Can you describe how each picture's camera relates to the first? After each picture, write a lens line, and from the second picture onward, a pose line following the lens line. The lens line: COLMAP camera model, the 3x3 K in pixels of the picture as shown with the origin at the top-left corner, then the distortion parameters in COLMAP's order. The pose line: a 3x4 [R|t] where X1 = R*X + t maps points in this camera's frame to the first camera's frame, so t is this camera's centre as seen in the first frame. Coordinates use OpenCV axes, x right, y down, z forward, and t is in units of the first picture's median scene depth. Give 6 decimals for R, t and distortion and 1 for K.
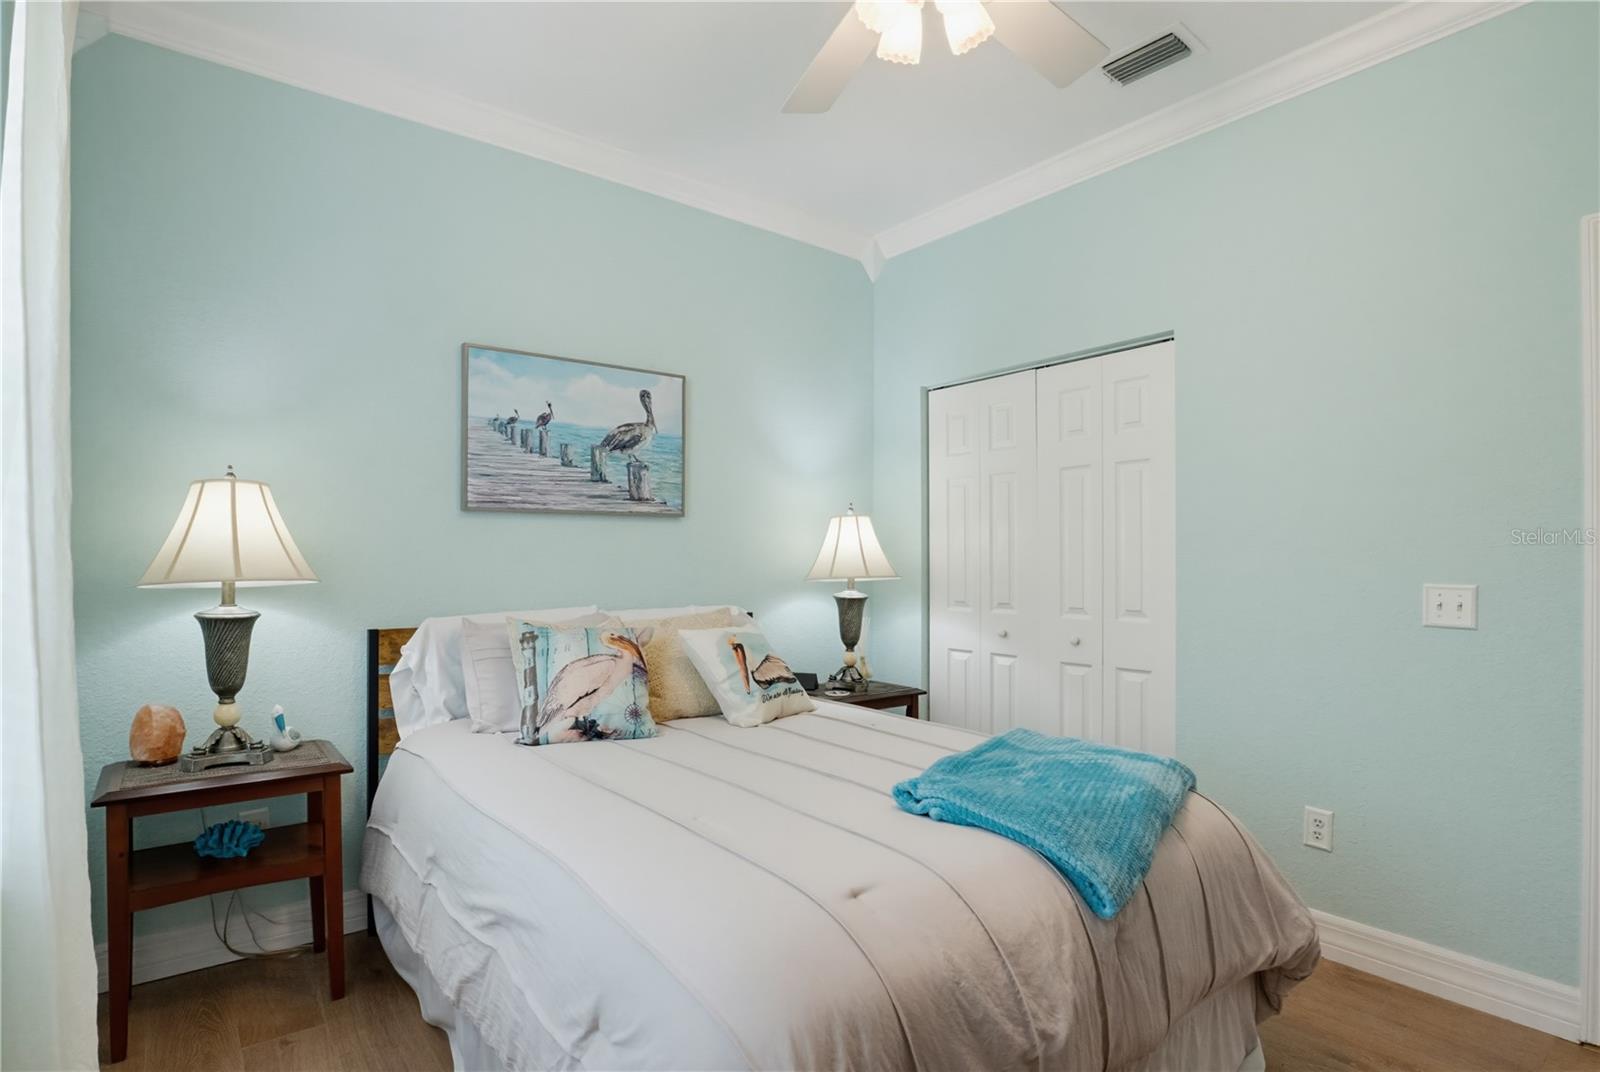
lens RADIAL K [[795.0, 0, 794.6], [0, 795.0, 543.3], [0, 0, 1]] dist [-0.031570, 0.000259]
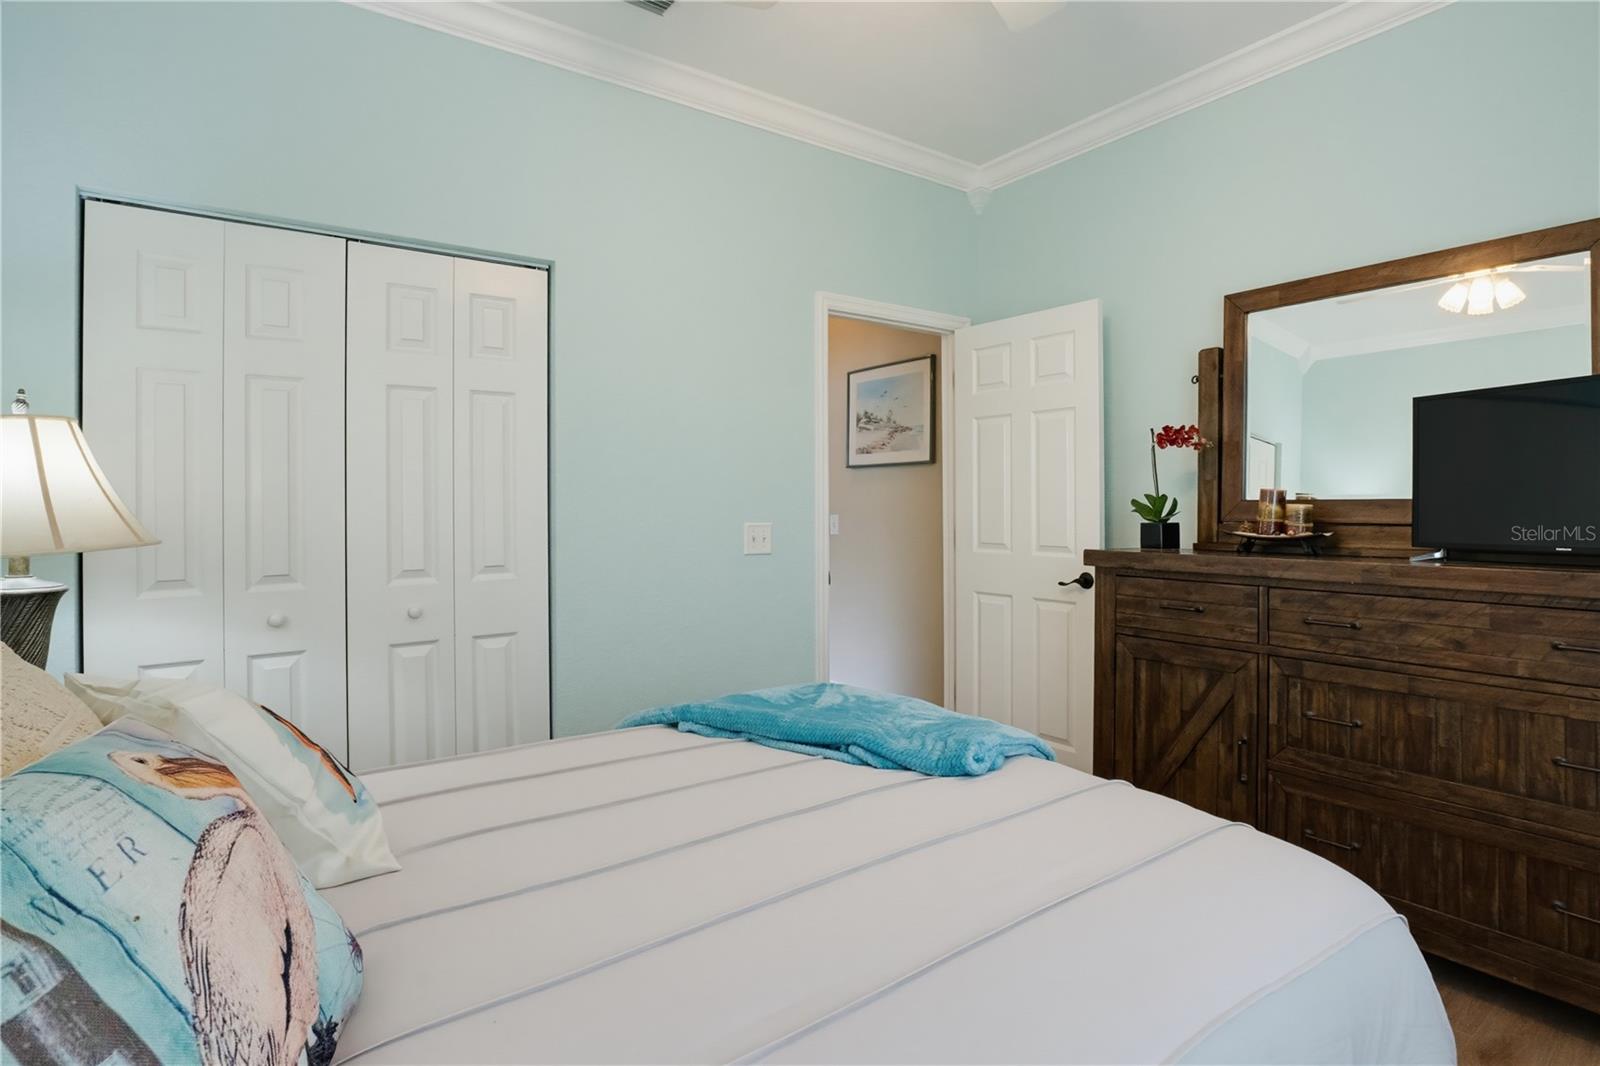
lens RADIAL K [[806.4, 0, 802.4], [0, 806.4, 501.5], [0, 0, 1]] dist [-0.031216, 0.000028]
pose [[0.049845, 0.003541, 0.998751, -0.380522], [-0.012992, 0.999911, -0.002897, 0.011082], [-0.998672, -0.012832, 0.049886, 0.546603]]
